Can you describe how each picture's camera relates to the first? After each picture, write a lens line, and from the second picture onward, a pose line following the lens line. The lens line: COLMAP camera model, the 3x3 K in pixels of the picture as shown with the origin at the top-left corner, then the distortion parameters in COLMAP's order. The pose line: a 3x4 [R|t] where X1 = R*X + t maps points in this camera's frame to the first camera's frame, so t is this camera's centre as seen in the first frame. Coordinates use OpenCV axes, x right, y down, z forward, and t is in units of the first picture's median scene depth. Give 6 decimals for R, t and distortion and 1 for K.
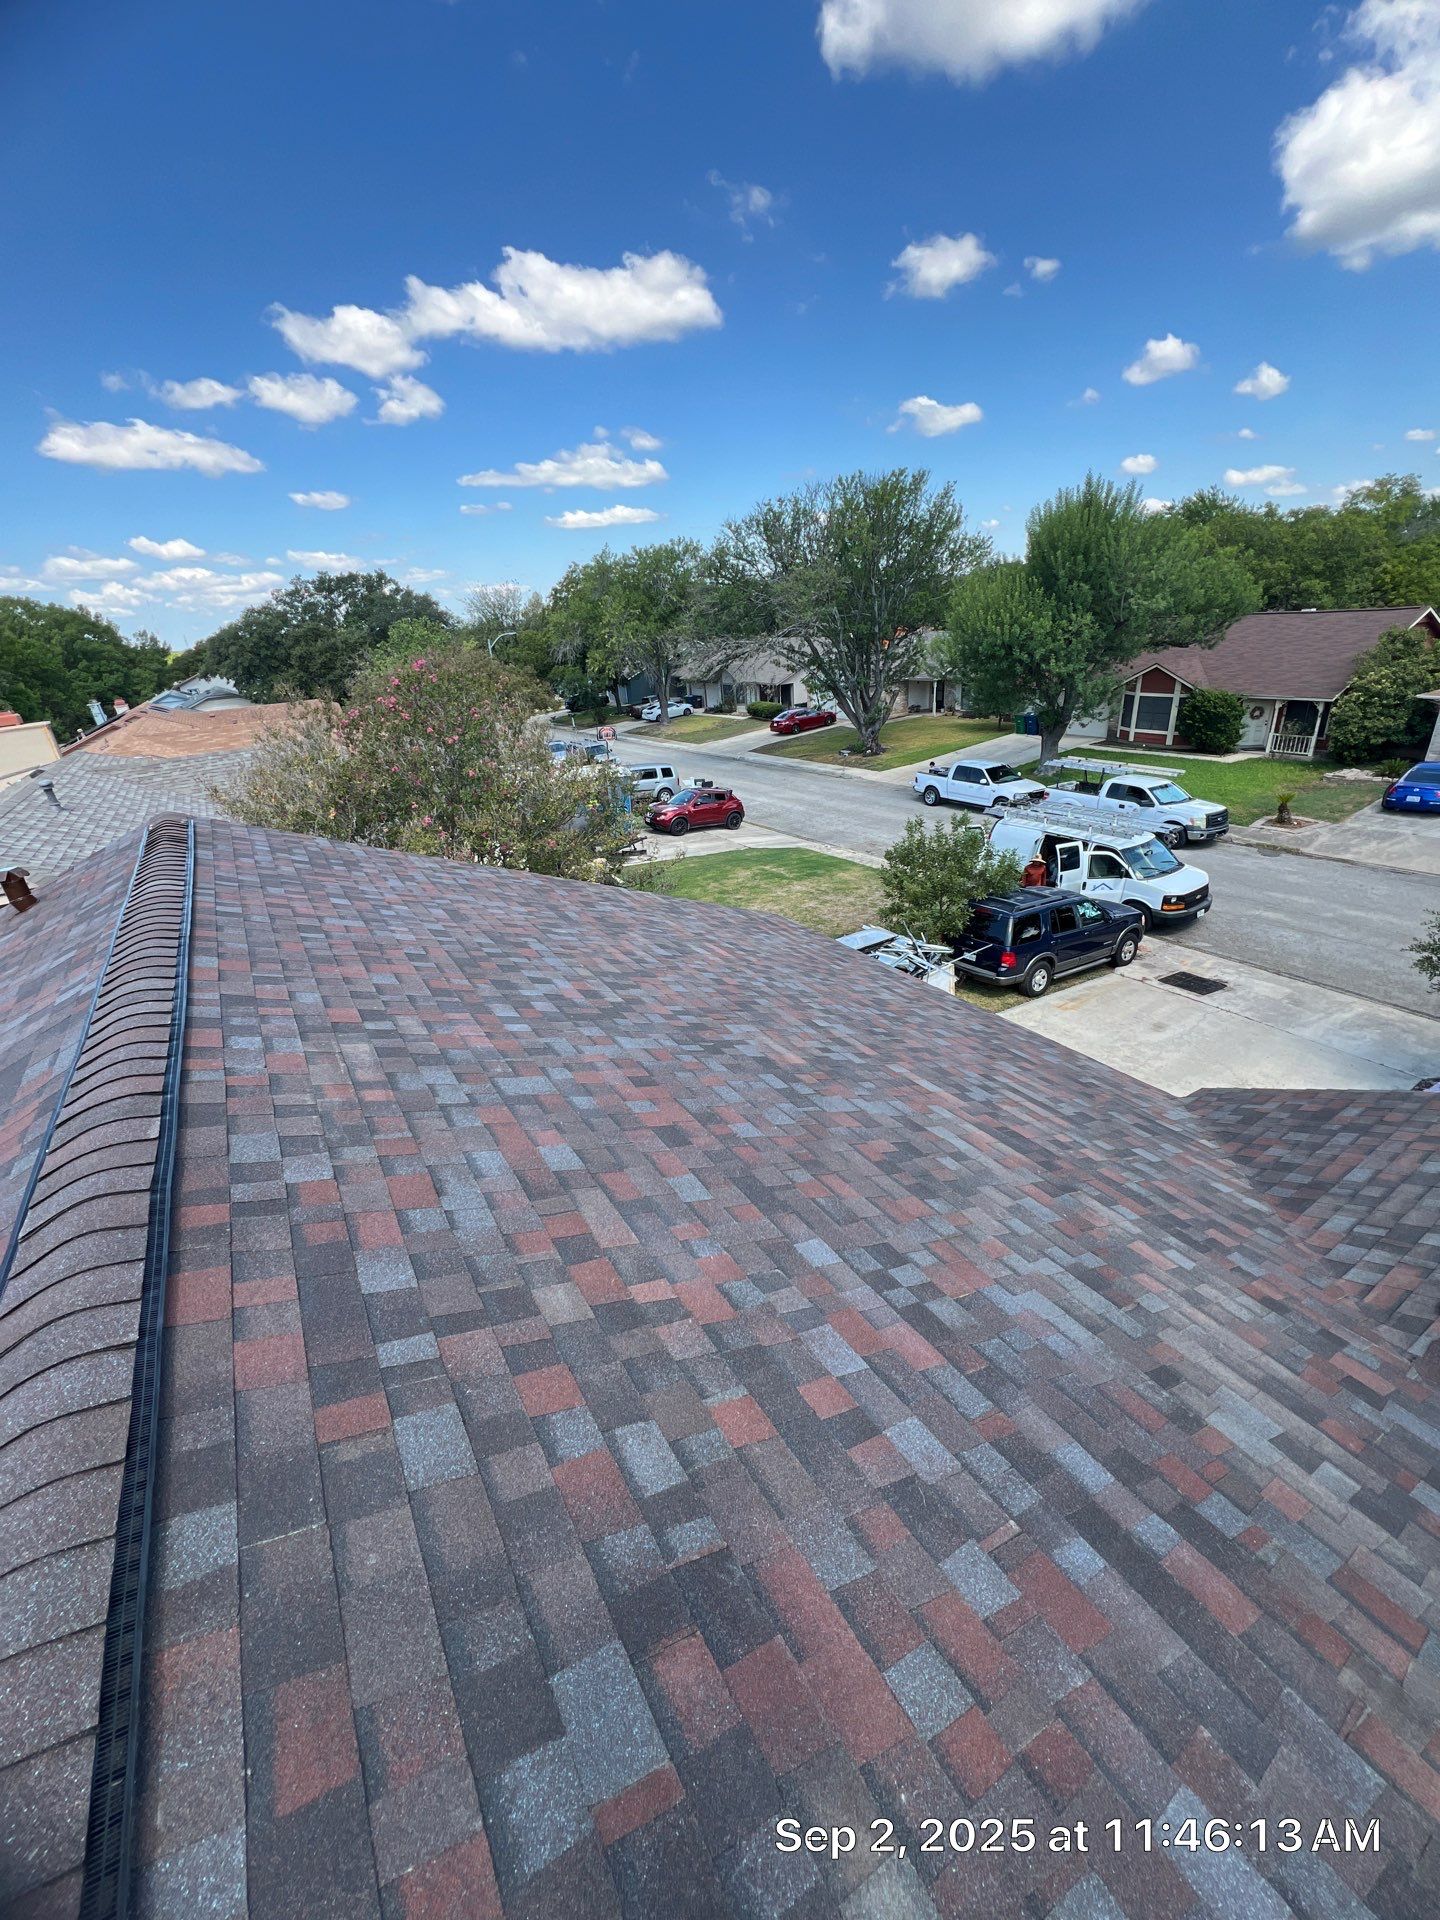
lens RADIAL K [[757.7, 0, 730.7], [0, 757.7, 957.5], [0, 0, 1]] dist [-0.003488, 0.000657]
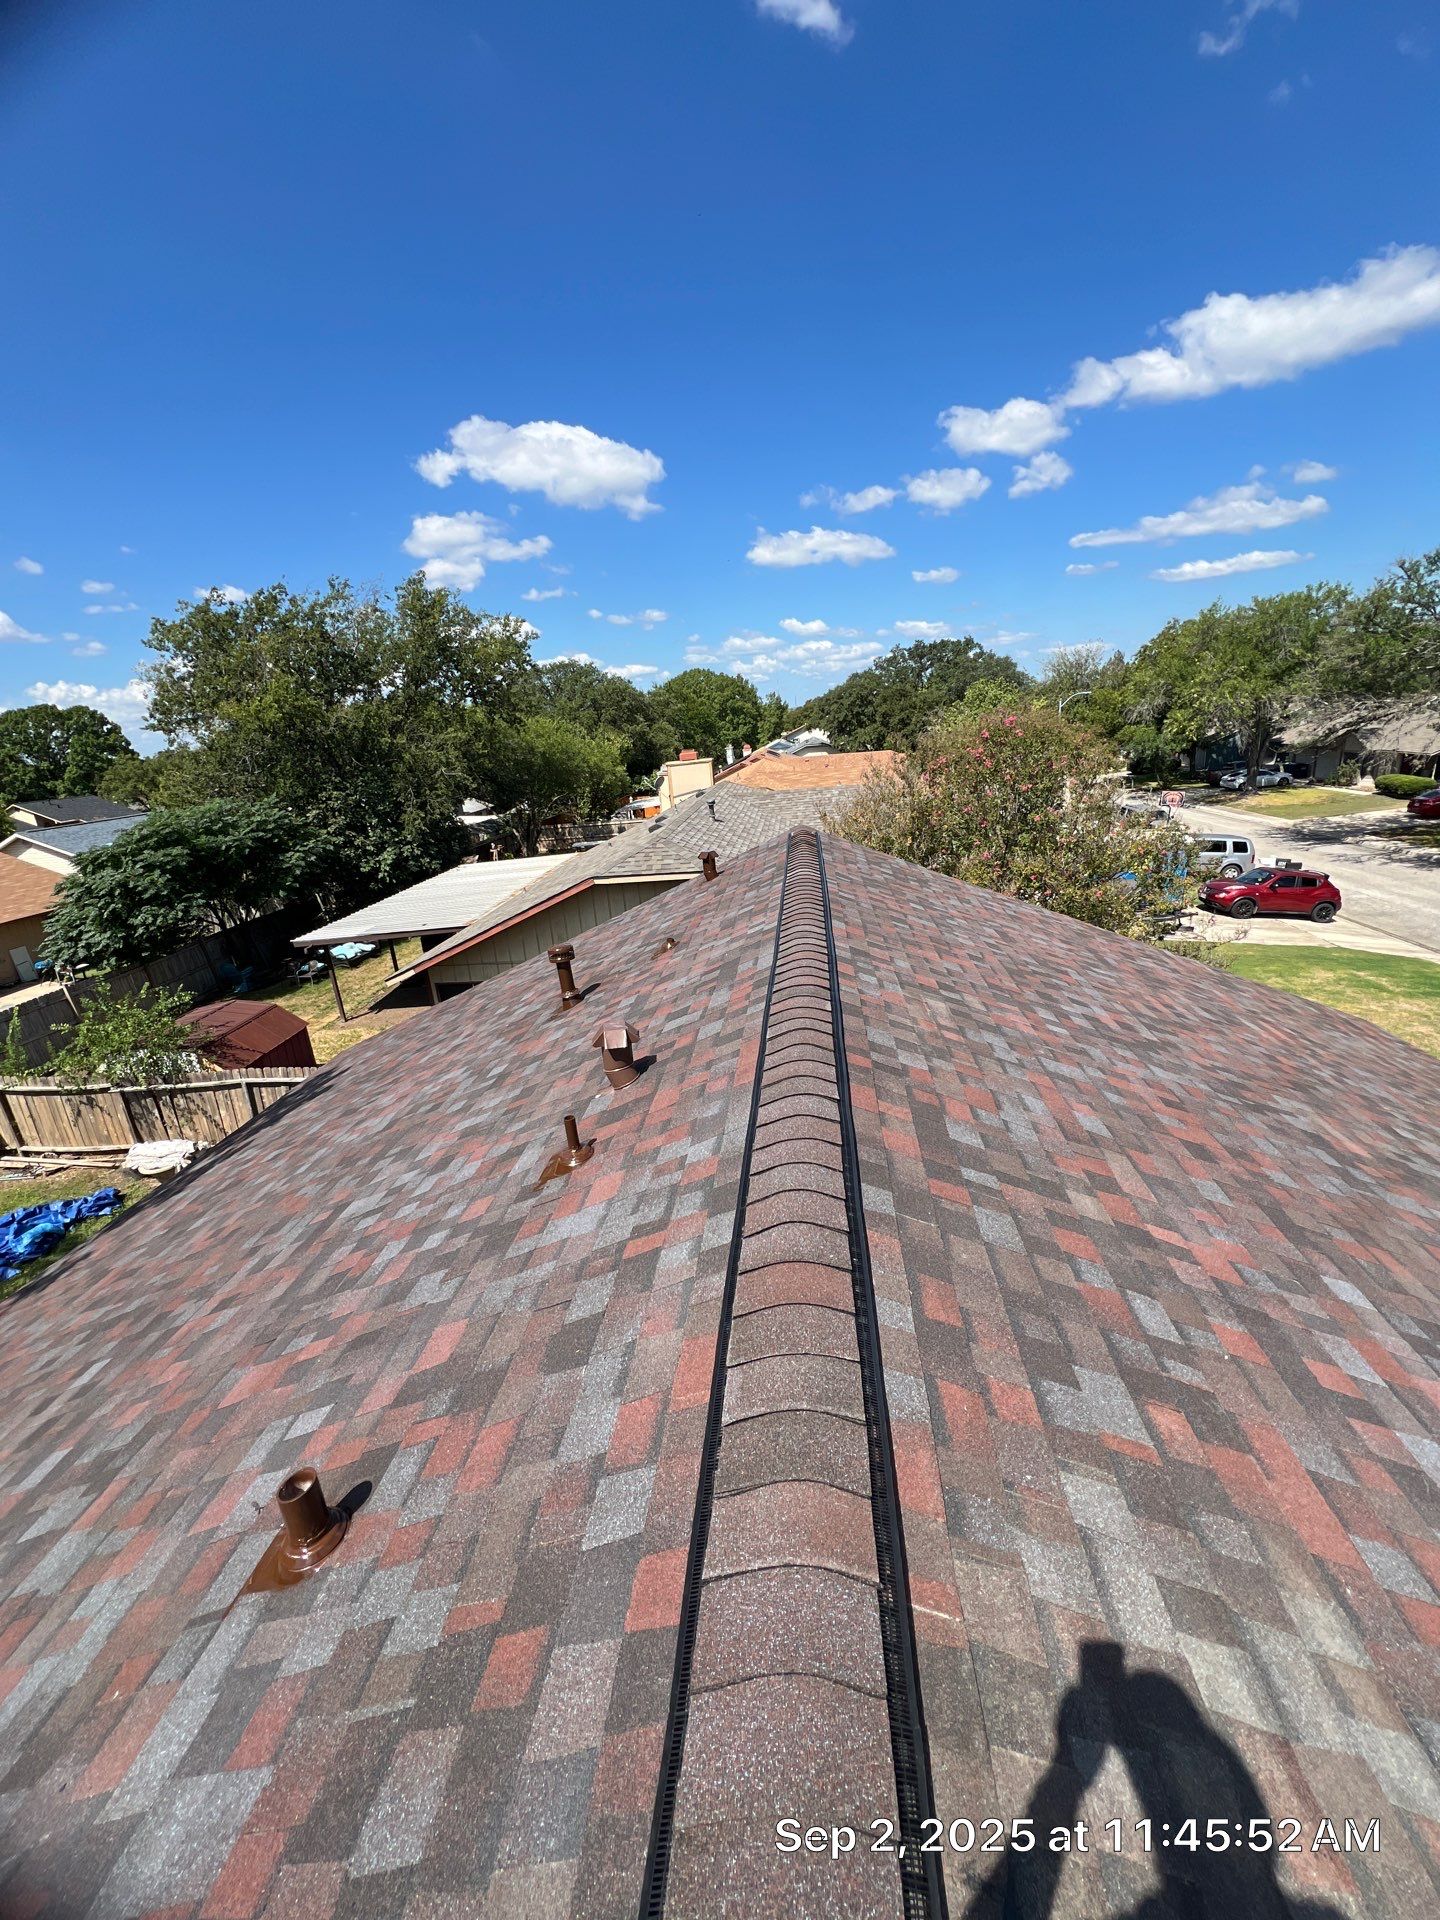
lens RADIAL K [[757.7, 0, 720.5], [0, 757.7, 979.9], [0, 0, 1]] dist [-0.003488, 0.000657]
pose [[0.777686, 0.214543, -0.590911, -0.009533], [-0.239165, 0.970254, 0.037512, 0.050718], [0.581382, 0.112152, 0.805864, -0.113970]]
